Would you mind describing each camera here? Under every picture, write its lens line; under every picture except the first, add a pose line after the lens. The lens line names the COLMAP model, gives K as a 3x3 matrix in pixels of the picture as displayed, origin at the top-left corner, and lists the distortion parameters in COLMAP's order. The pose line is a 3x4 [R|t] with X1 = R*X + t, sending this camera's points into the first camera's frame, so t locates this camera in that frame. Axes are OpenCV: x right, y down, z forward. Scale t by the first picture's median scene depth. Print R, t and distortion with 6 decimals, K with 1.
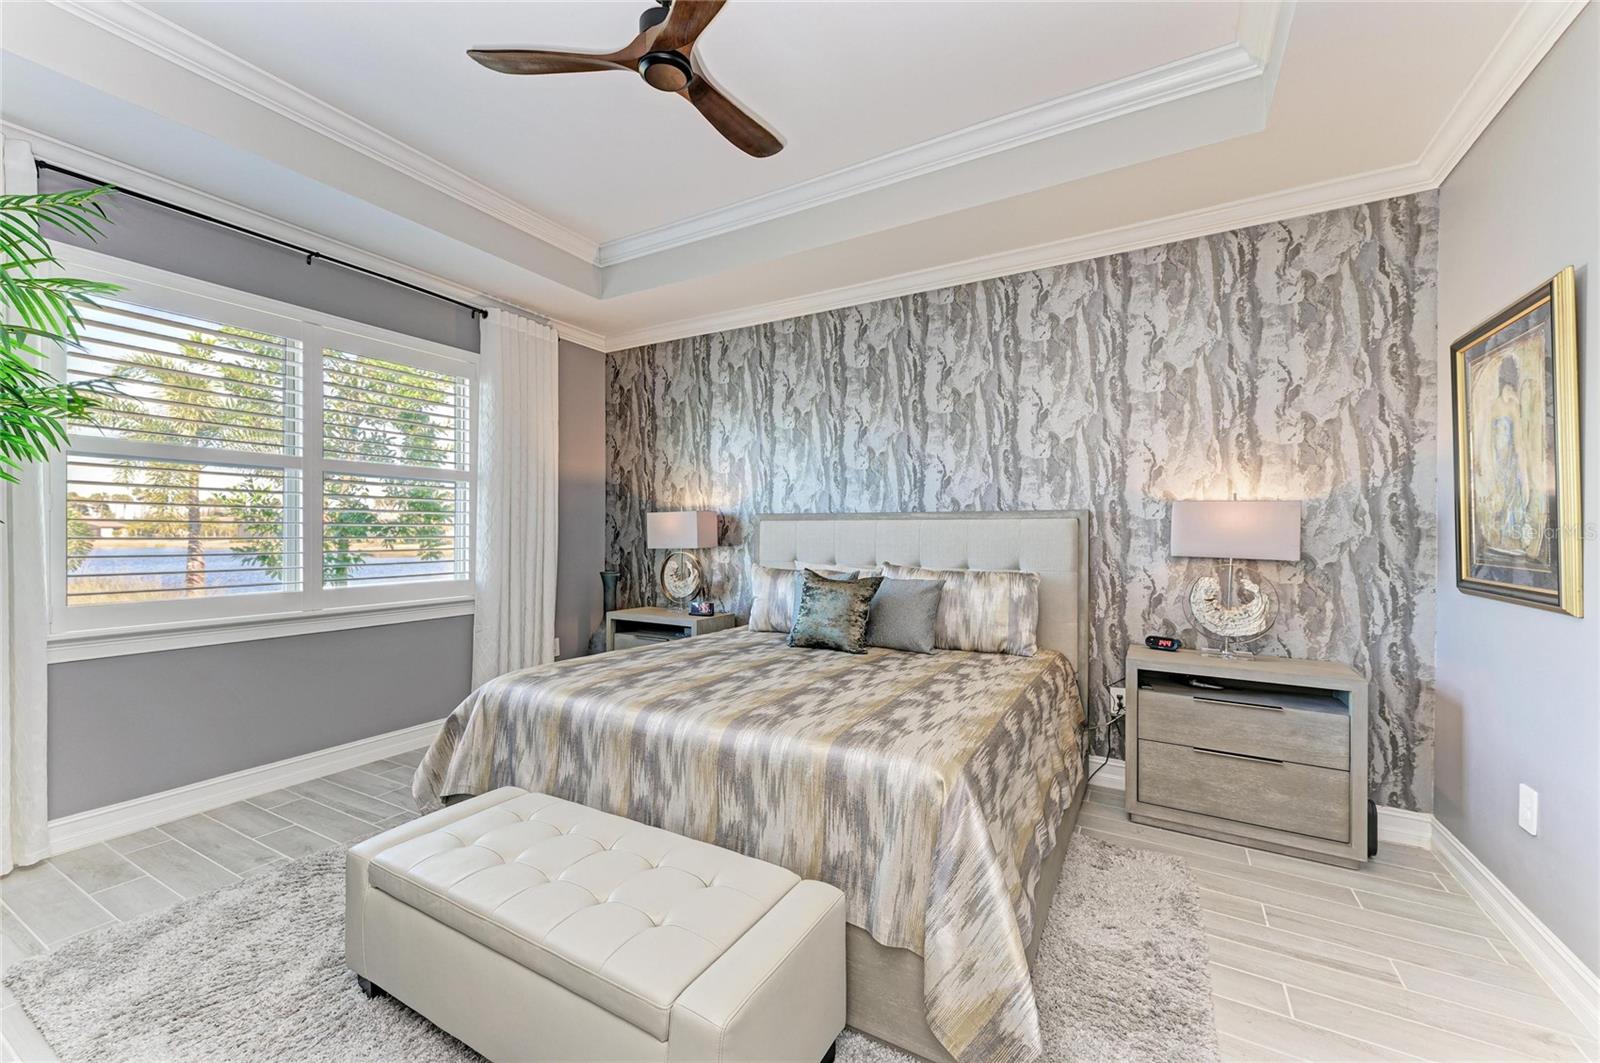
lens RADIAL K [[633.9, 0, 798.0], [0, 633.9, 535.0], [0, 0, 1]] dist [0.019877, 0.000072]
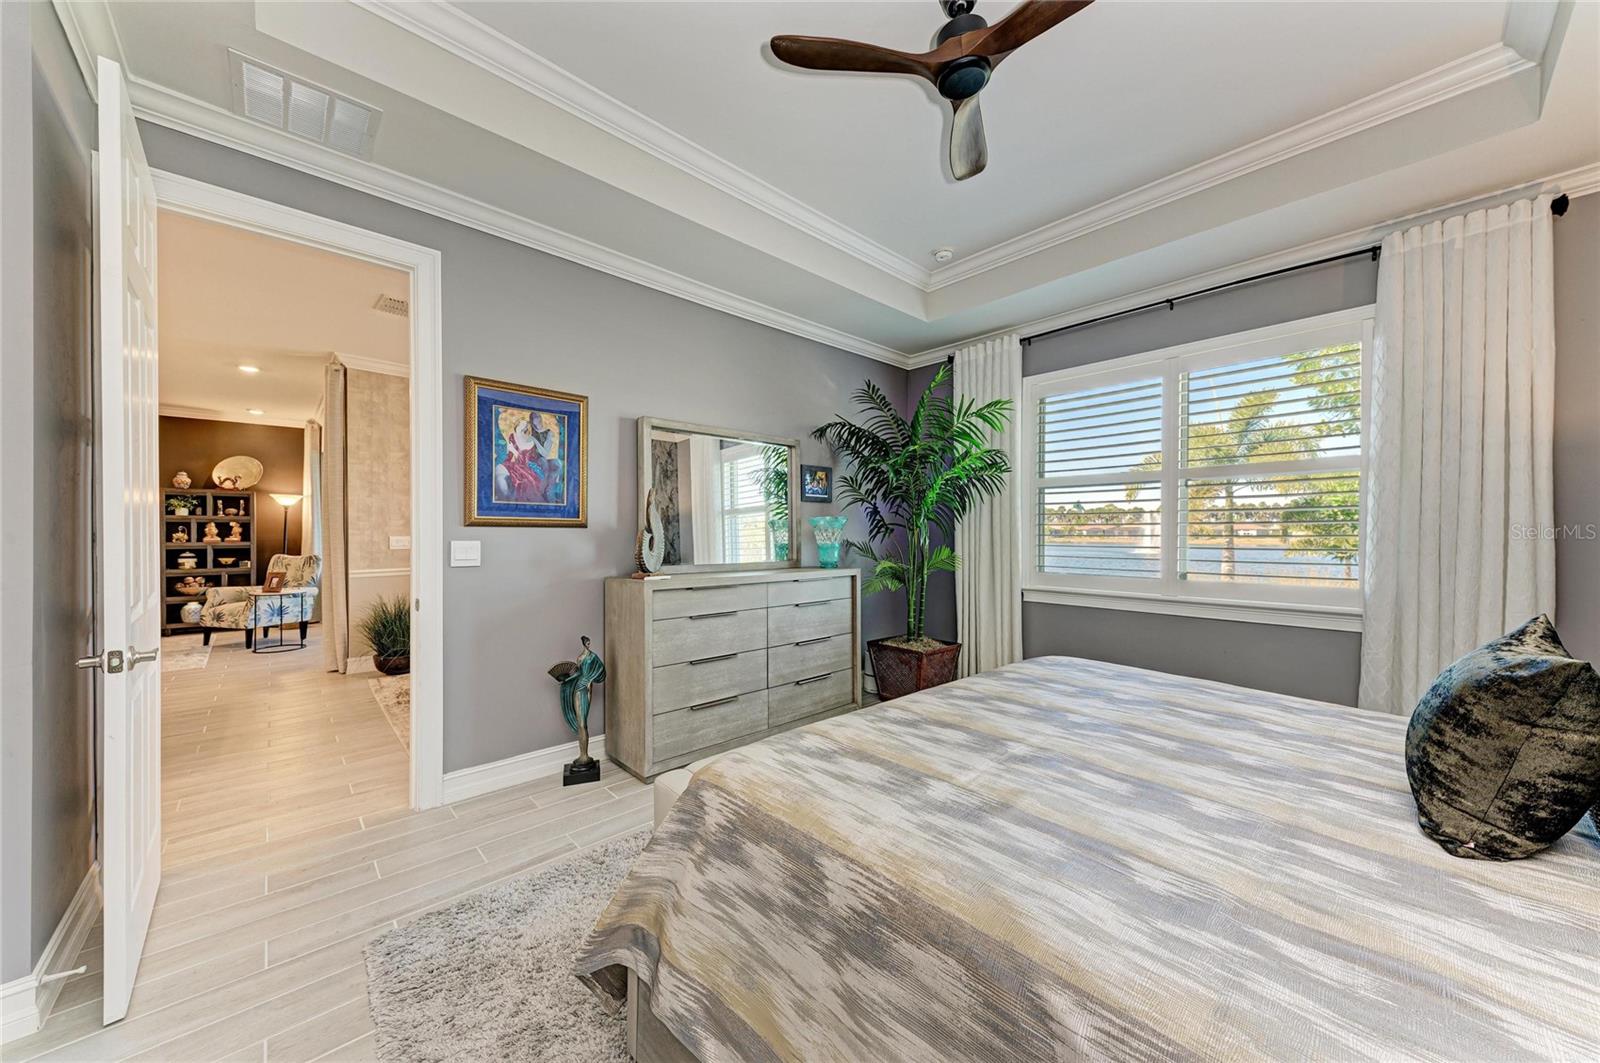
lens RADIAL K [[575.6, 0, 799.8], [0, 575.6, 534.9], [0, 0, 1]] dist [0.021531, -0.006075]
pose [[-0.306139, 0.000863, -0.951987, 0.449528], [-0.006526, 0.999974, 0.003005, 0.003969], [0.951965, 0.007133, -0.306125, 0.616950]]
